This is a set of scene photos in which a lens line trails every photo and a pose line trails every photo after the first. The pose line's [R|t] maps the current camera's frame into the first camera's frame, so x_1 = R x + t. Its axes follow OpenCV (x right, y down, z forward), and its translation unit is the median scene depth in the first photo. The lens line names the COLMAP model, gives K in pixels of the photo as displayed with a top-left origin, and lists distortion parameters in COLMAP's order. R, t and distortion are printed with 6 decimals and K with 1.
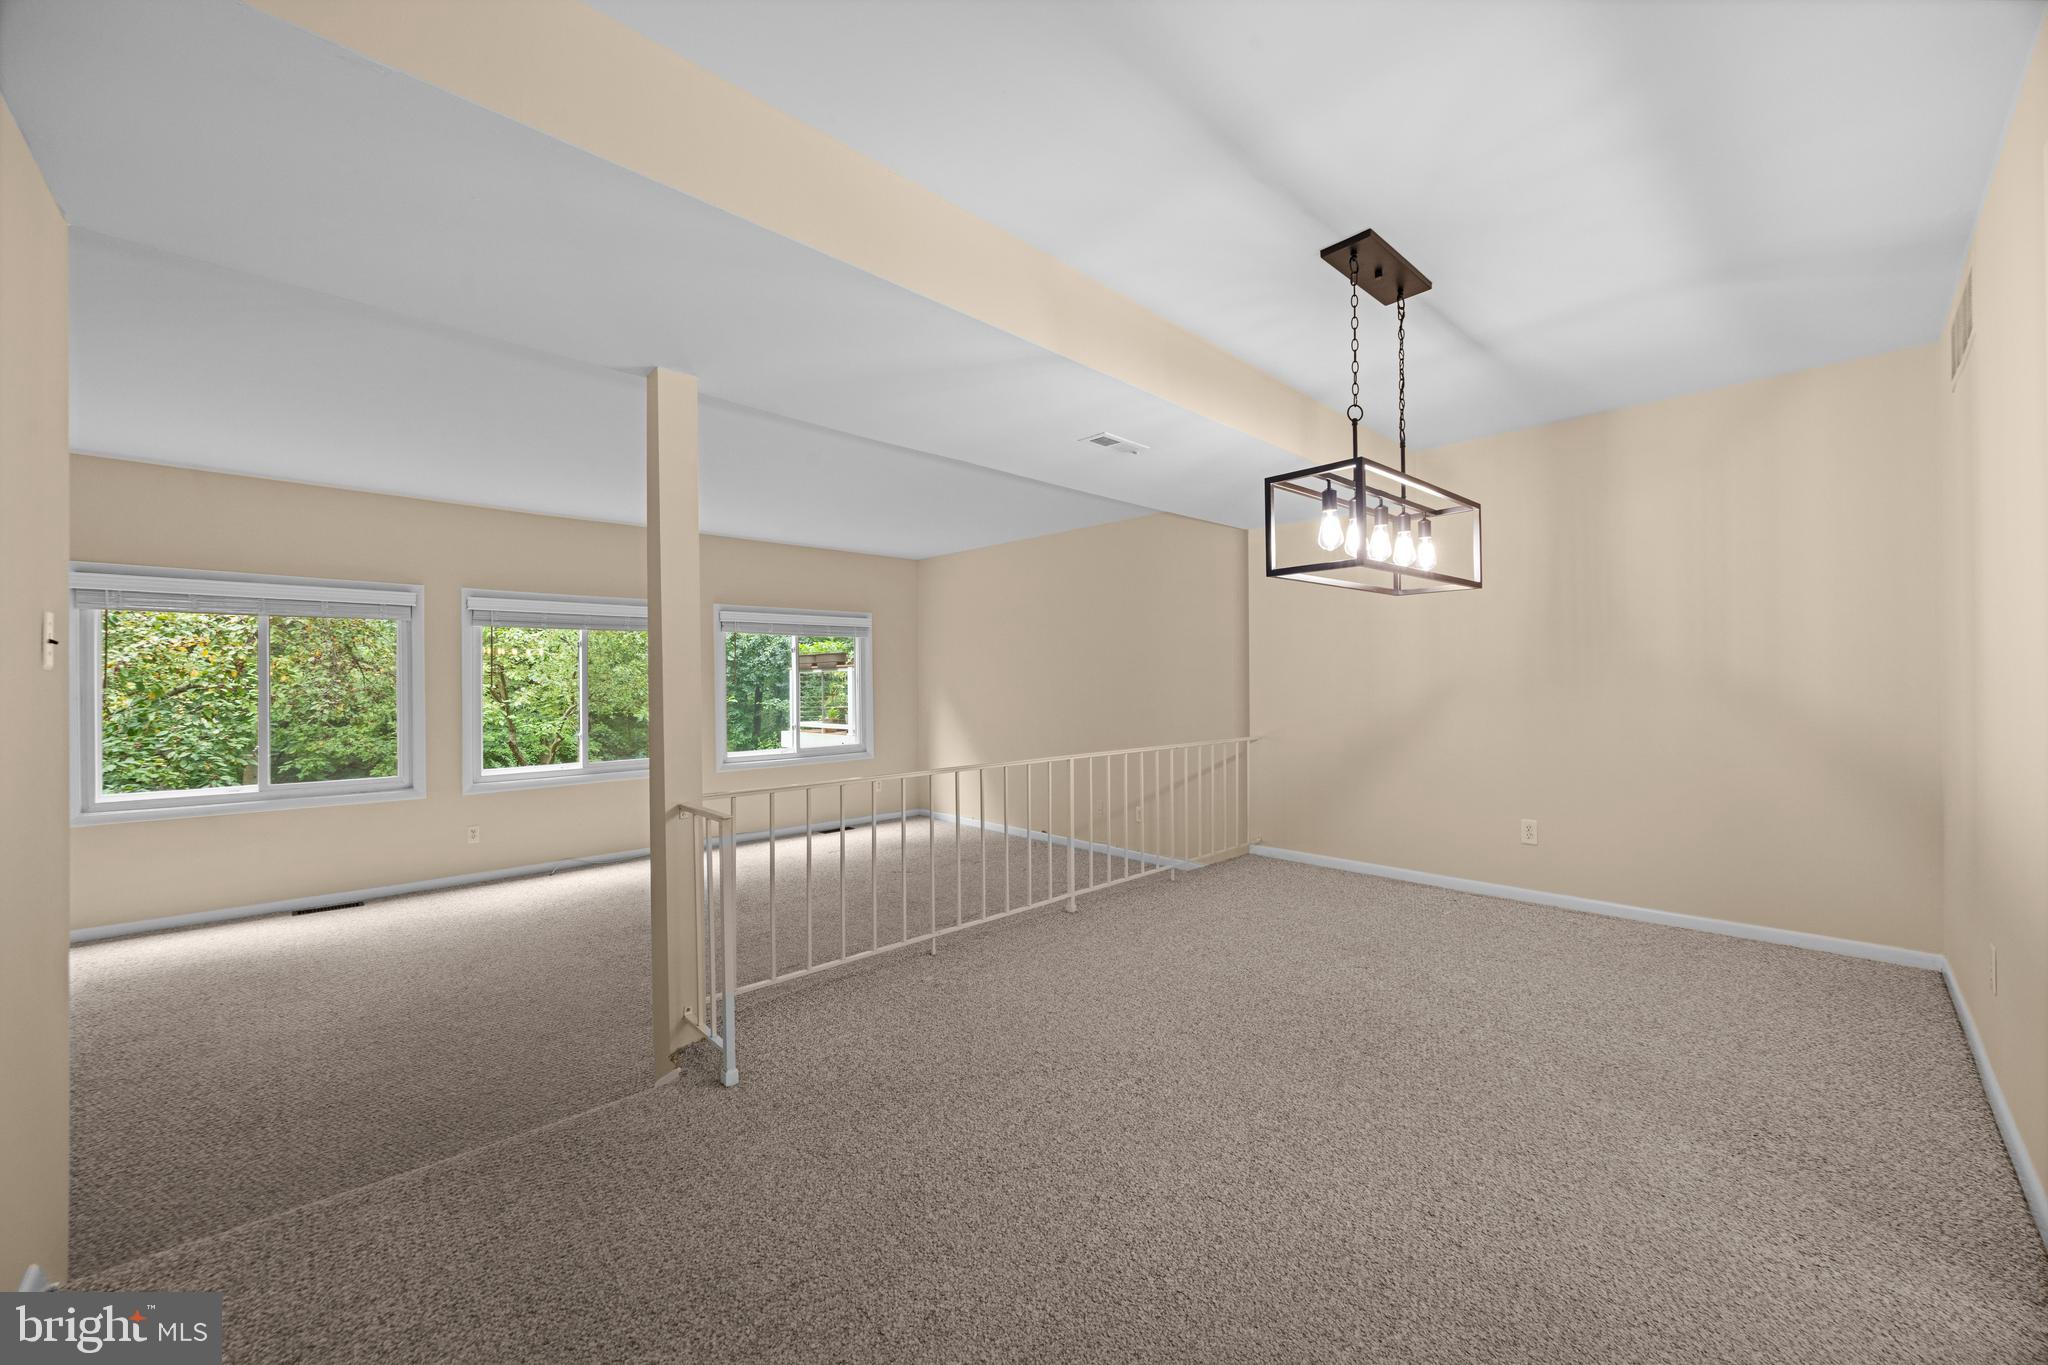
lens RADIAL K [[772.1, 0, 1019.5], [0, 772.1, 681.6], [0, 0, 1]] dist [-0.007754, 0.001002]
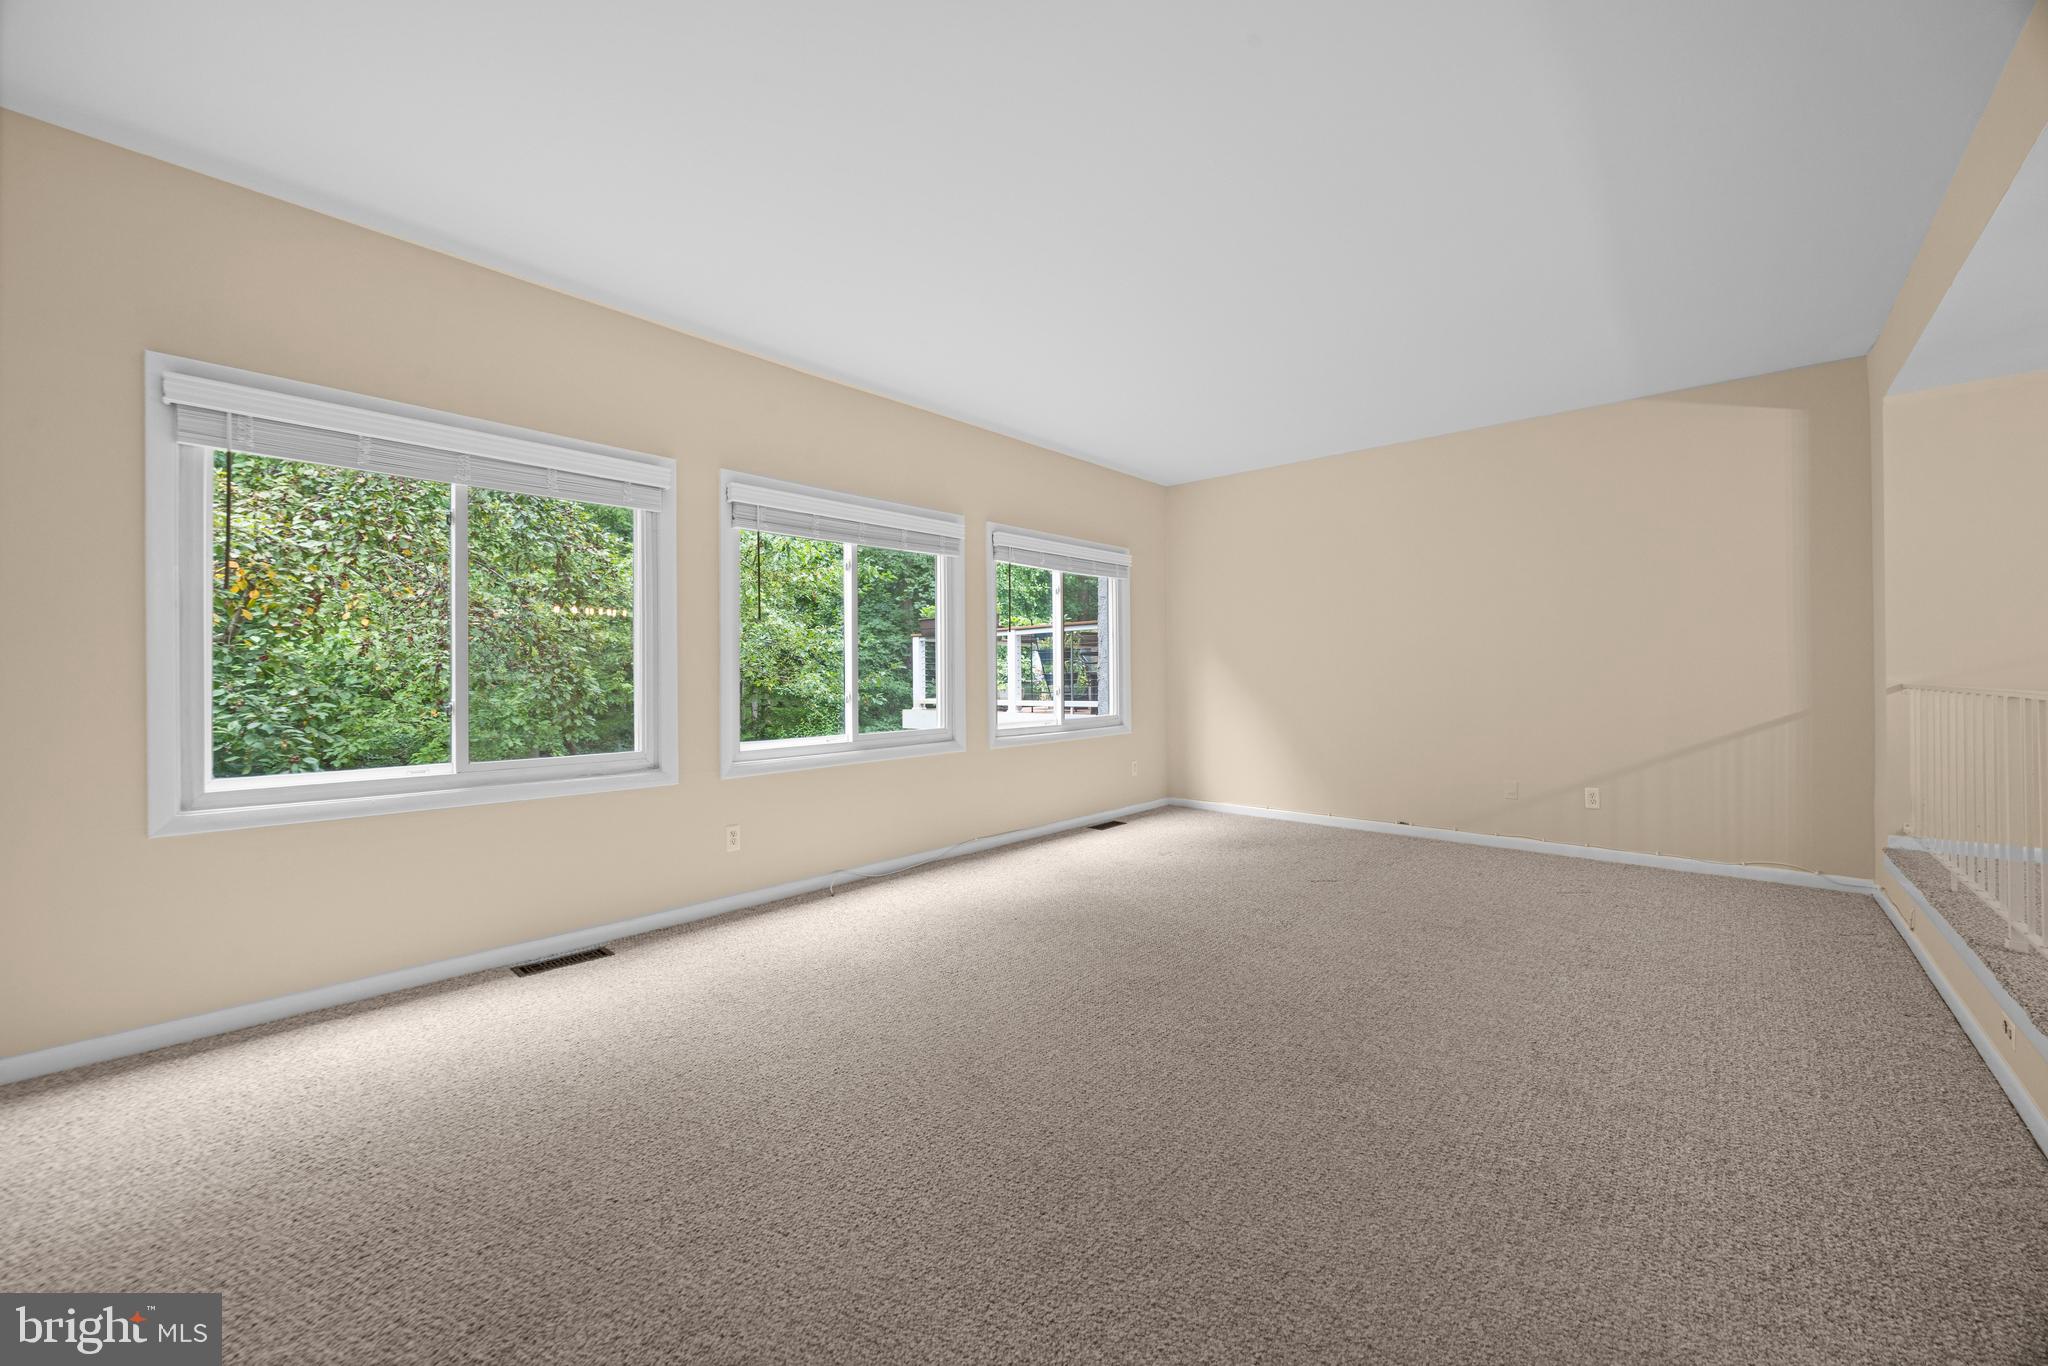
lens RADIAL K [[772.1, 0, 1010.8], [0, 772.1, 678.7], [0, 0, 1]] dist [-0.007754, 0.001002]
pose [[0.997864, -0.001627, 0.065311, -0.467019], [0.001450, 0.999995, 0.002764, 0.053033], [-0.065315, -0.002663, 0.997861, 0.286356]]
